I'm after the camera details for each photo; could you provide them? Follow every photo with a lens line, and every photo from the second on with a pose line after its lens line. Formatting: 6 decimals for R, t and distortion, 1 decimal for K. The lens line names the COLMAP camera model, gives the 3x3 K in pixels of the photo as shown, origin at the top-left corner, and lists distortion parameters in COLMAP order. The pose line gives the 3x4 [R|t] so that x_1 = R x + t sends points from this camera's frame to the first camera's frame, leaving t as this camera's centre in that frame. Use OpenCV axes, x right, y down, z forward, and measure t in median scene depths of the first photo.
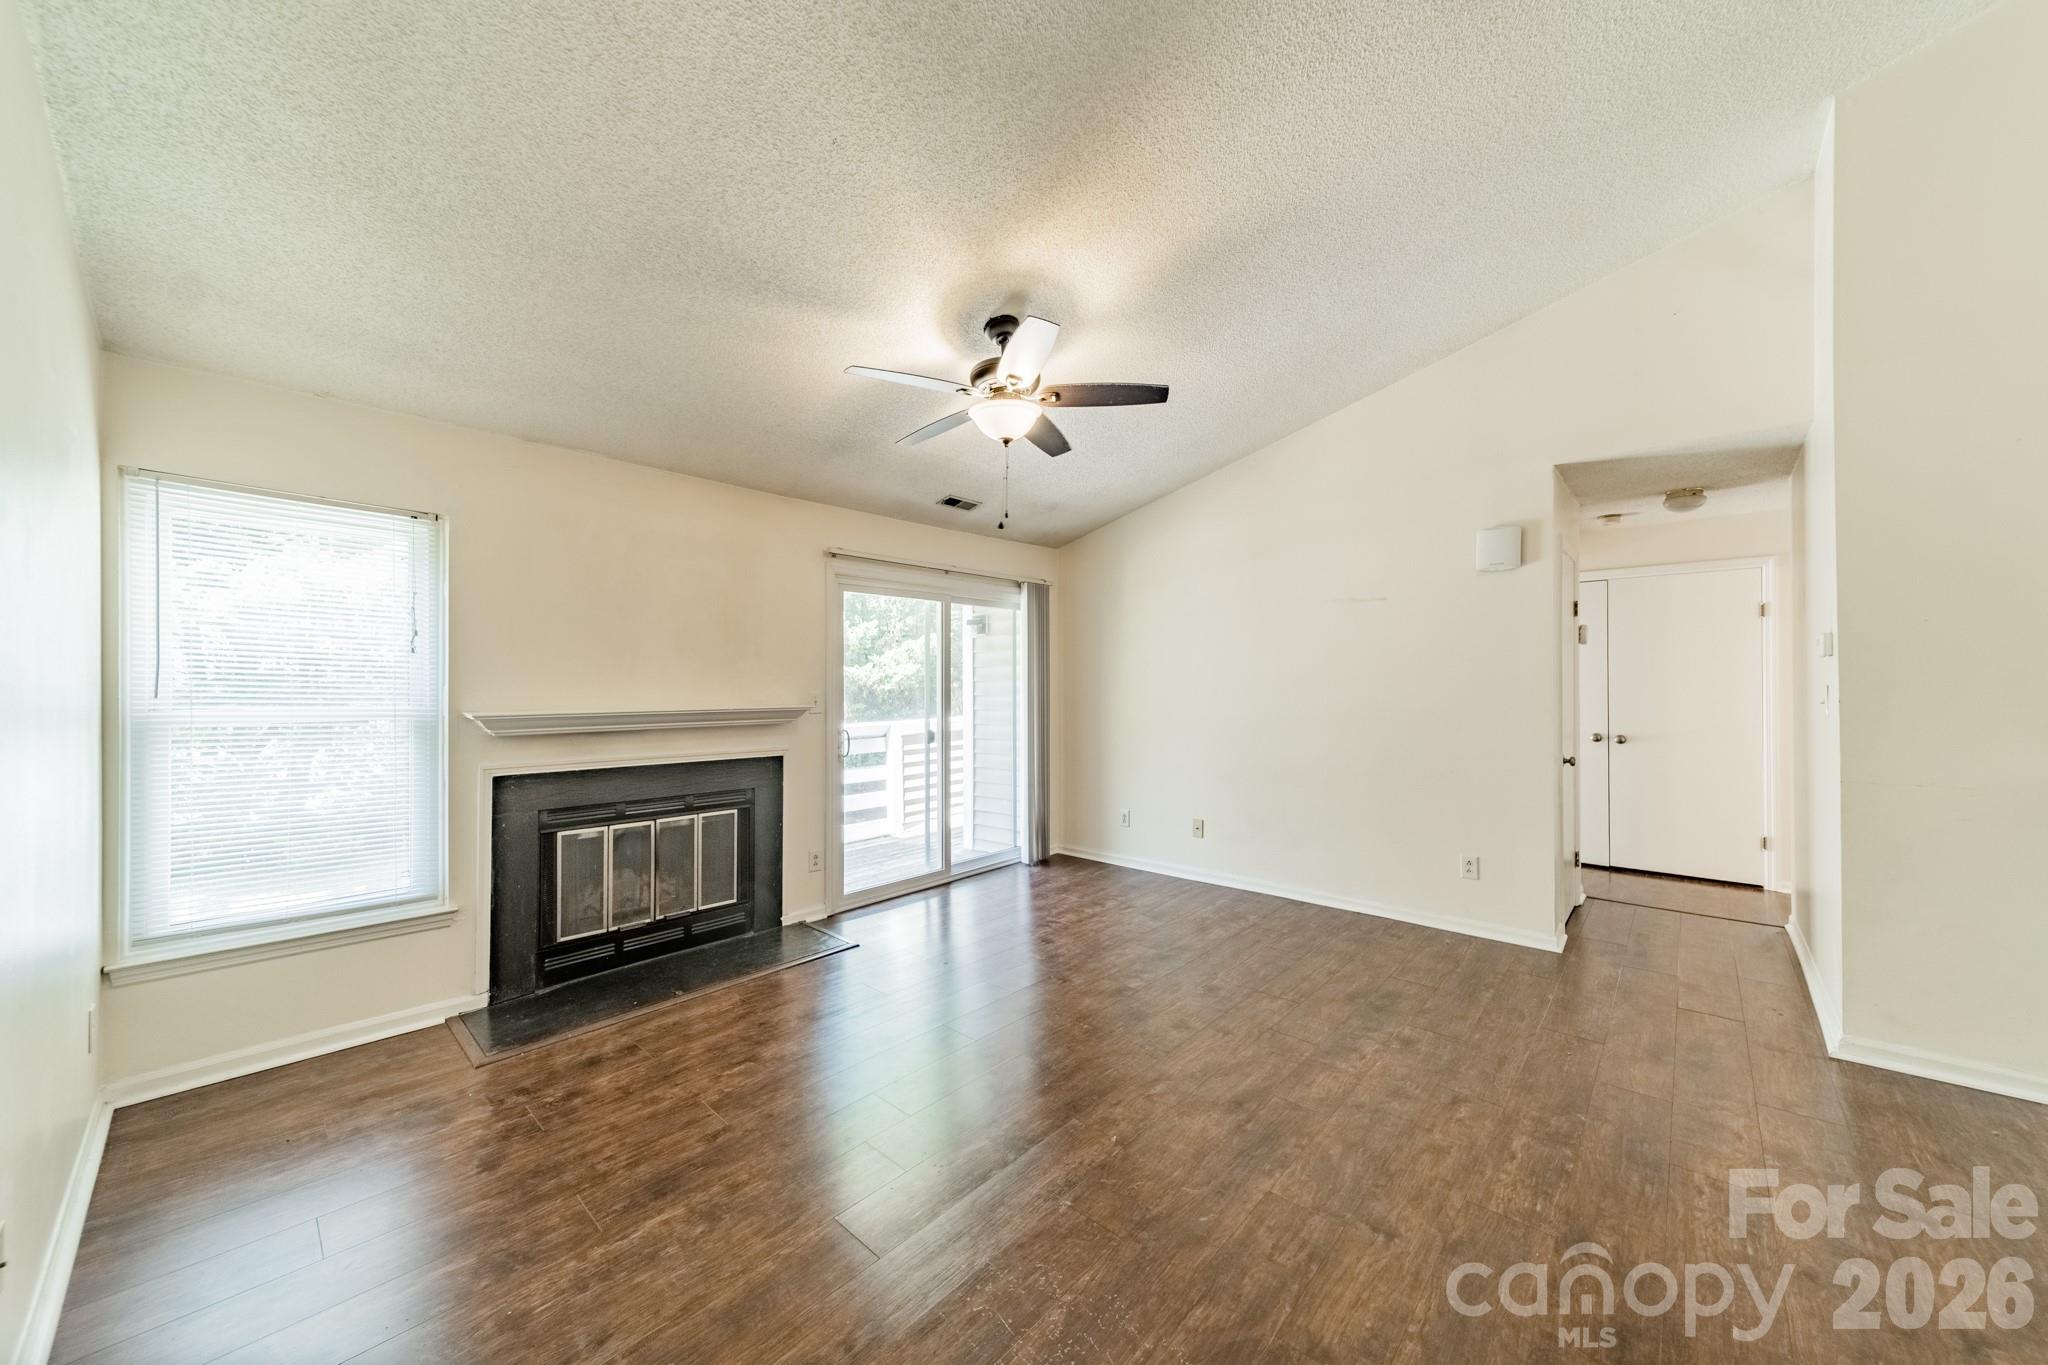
lens RADIAL K [[726.1, 0, 1028.7], [0, 726.1, 680.5], [0, 0, 1]] dist [0.008779, -0.000433]
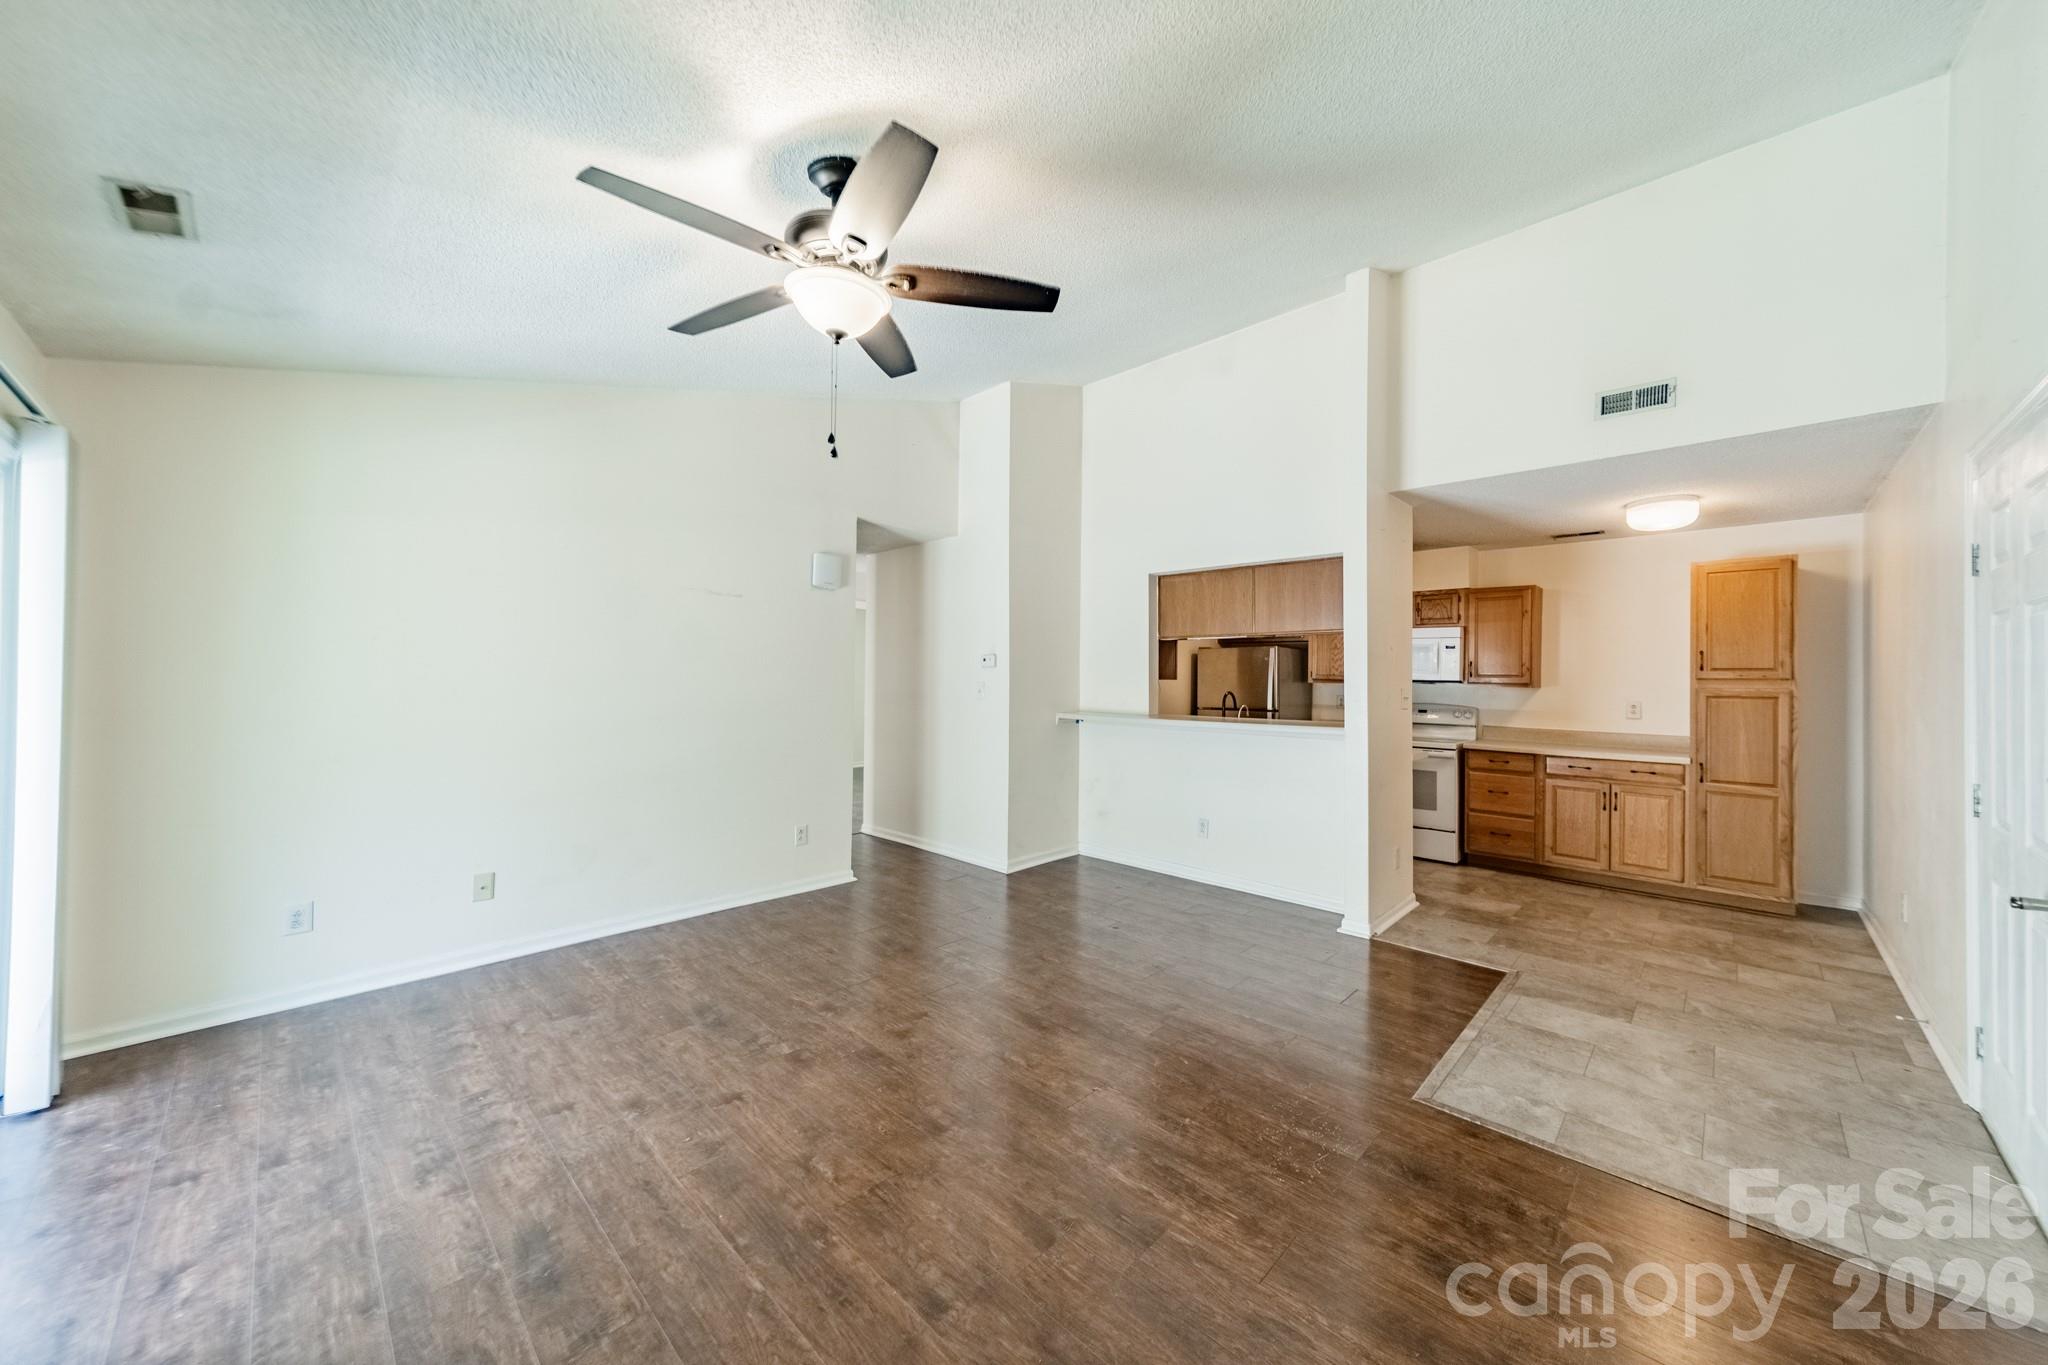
lens RADIAL K [[726.1, 0, 1024.2], [0, 726.1, 674.7], [0, 0, 1]] dist [0.008779, -0.000433]
pose [[0.033688, 0.015270, 0.999316, -0.579858], [-0.013000, 0.999805, -0.014839, 0.010220], [-0.999348, -0.012491, 0.033880, 0.627325]]
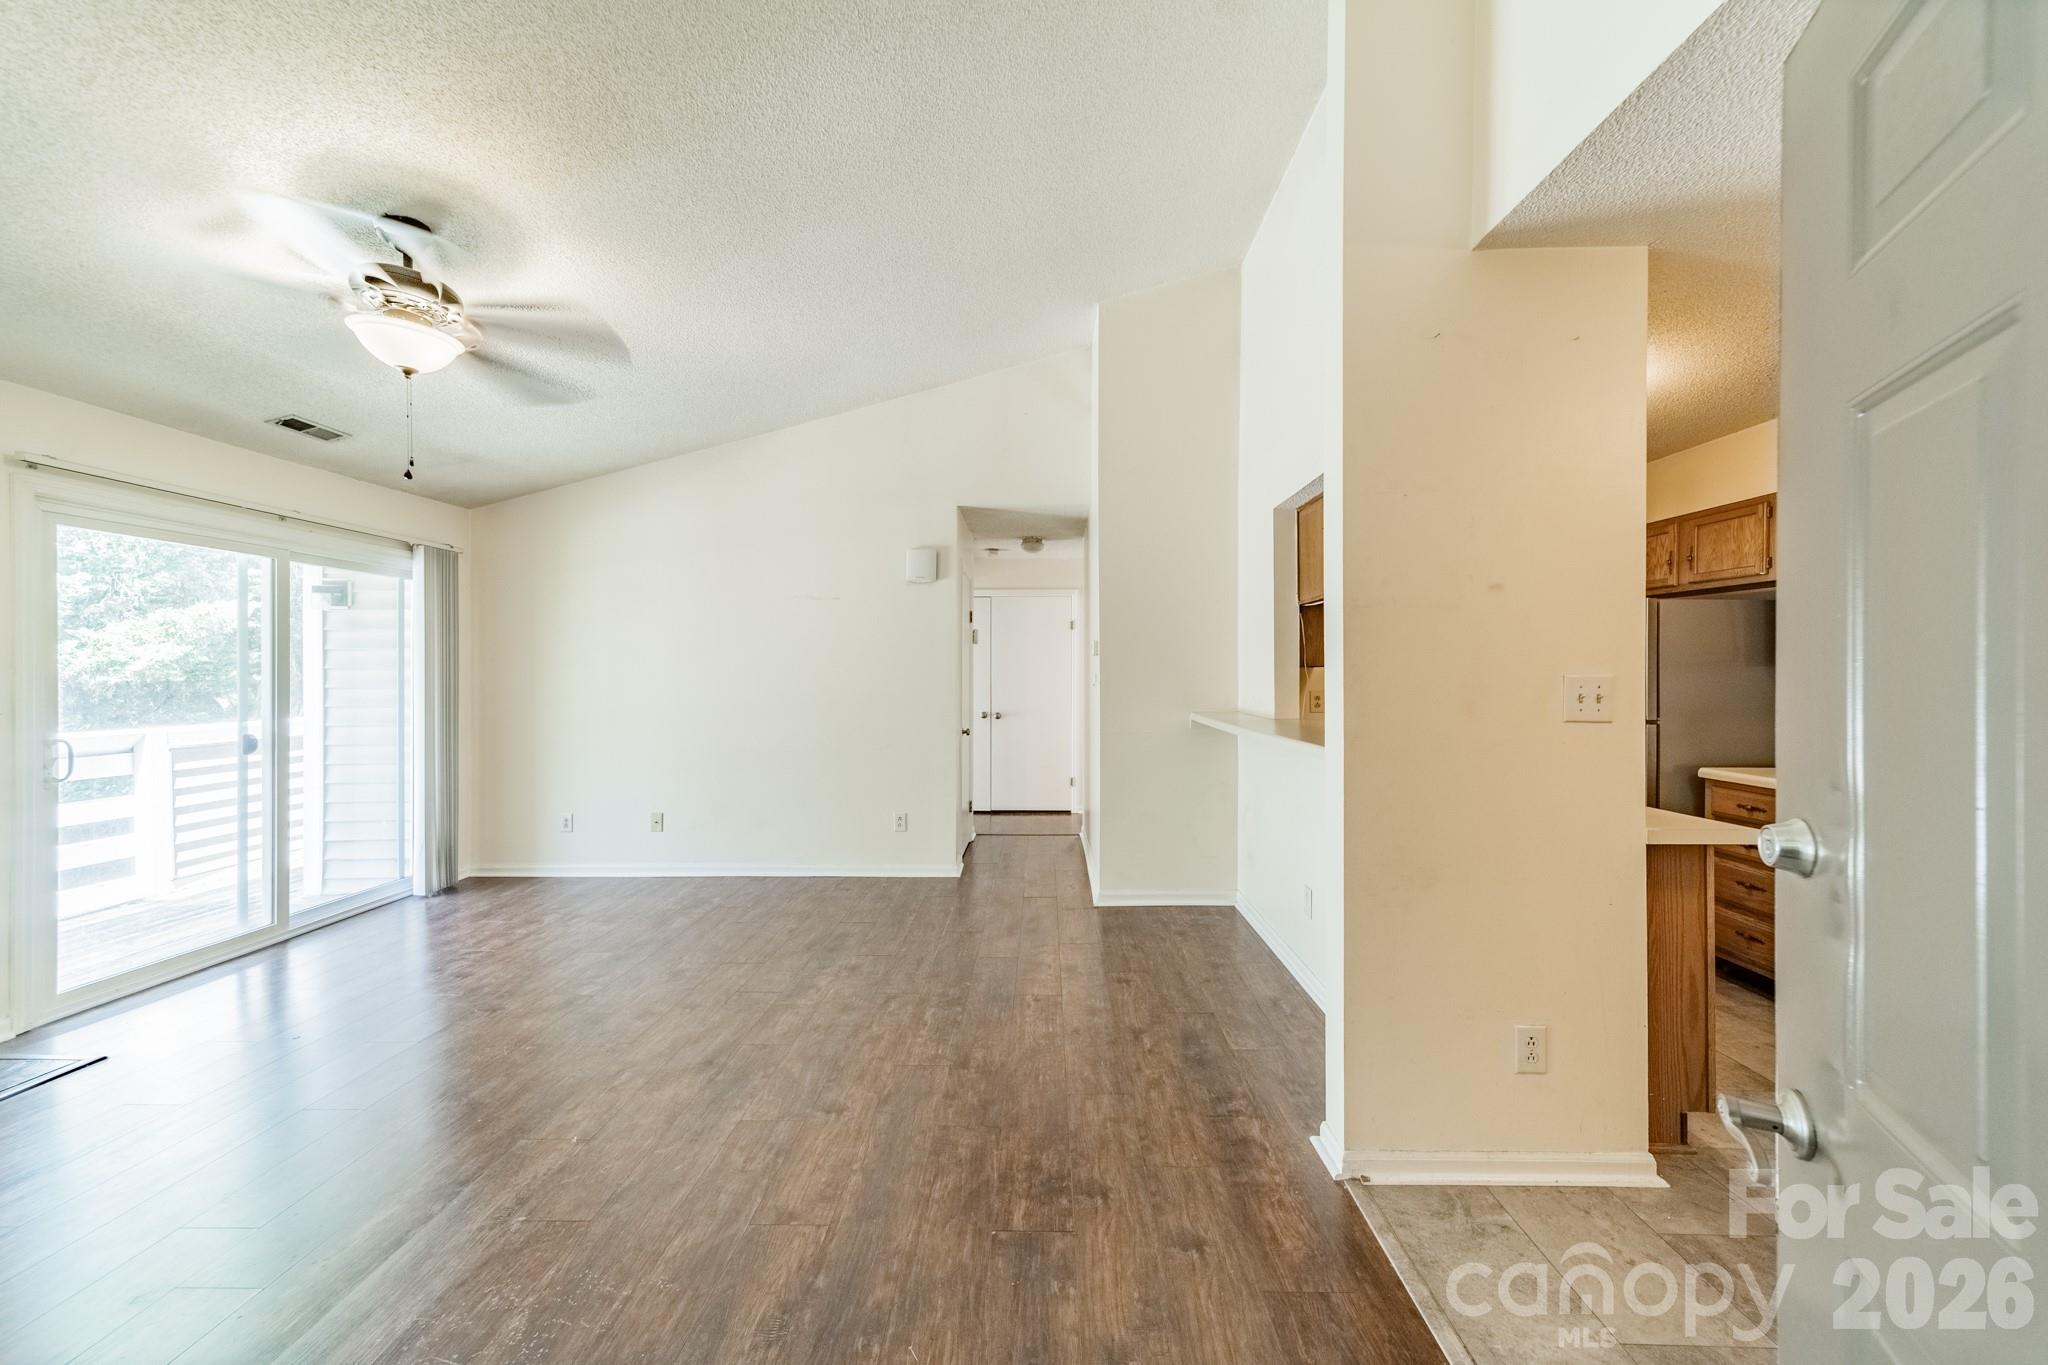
lens RADIAL K [[726.1, 0, 1025.1], [0, 726.1, 678.5], [0, 0, 1]] dist [0.008779, -0.000433]
pose [[0.757558, 0.000603, 0.652767, -0.035803], [-0.004247, 0.999983, 0.004005, 0.009041], [-0.652754, -0.005806, 0.757548, -0.065341]]
